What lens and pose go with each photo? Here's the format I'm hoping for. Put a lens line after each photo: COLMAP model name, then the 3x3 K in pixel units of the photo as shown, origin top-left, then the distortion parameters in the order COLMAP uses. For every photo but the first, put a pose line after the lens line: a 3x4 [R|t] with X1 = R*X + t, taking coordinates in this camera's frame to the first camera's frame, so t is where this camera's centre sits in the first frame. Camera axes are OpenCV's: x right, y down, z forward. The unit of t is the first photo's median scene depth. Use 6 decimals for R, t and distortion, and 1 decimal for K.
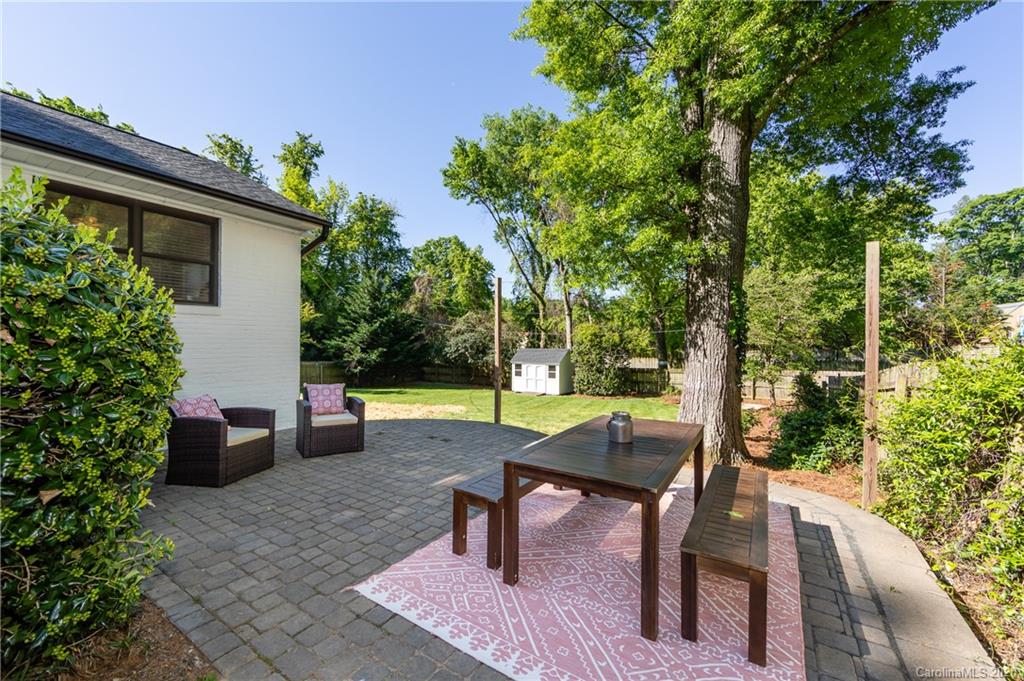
lens RADIAL K [[404.1, 0, 511.5], [0, 404.1, 344.0], [0, 0, 1]] dist [-0.003271, -0.001526]
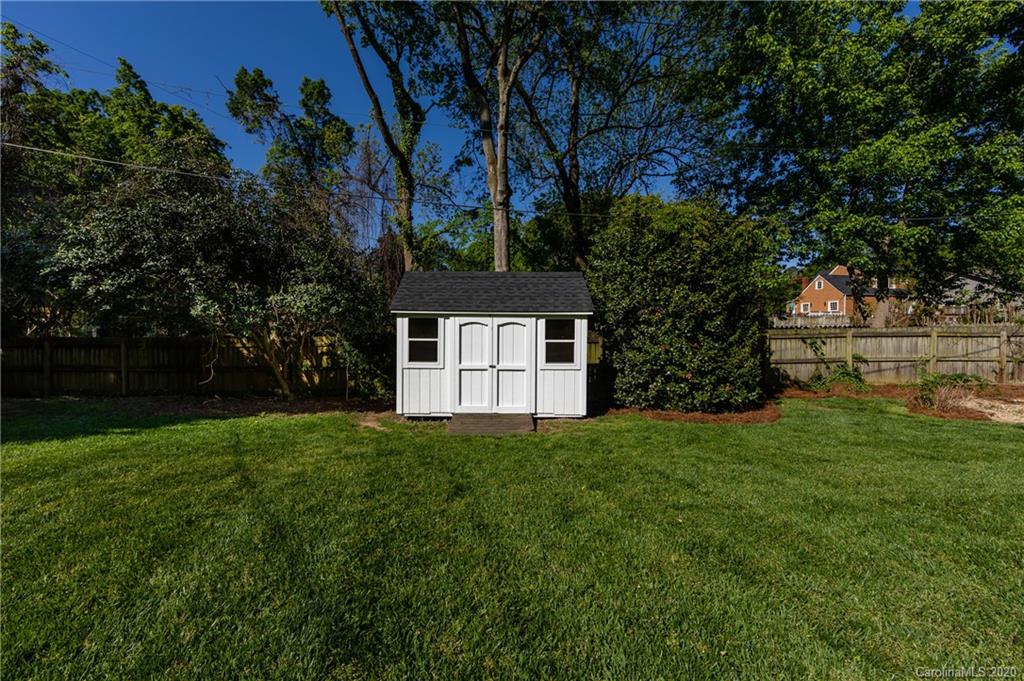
lens RADIAL K [[404.1, 0, 511.3], [0, 404.1, 337.7], [0, 0, 1]] dist [-0.003271, -0.001526]
pose [[0.818953, -0.010359, 0.573768, -0.094700], [-0.006070, 0.999625, 0.026711, 0.055523], [-0.573829, -0.025358, 0.818582, 0.734453]]
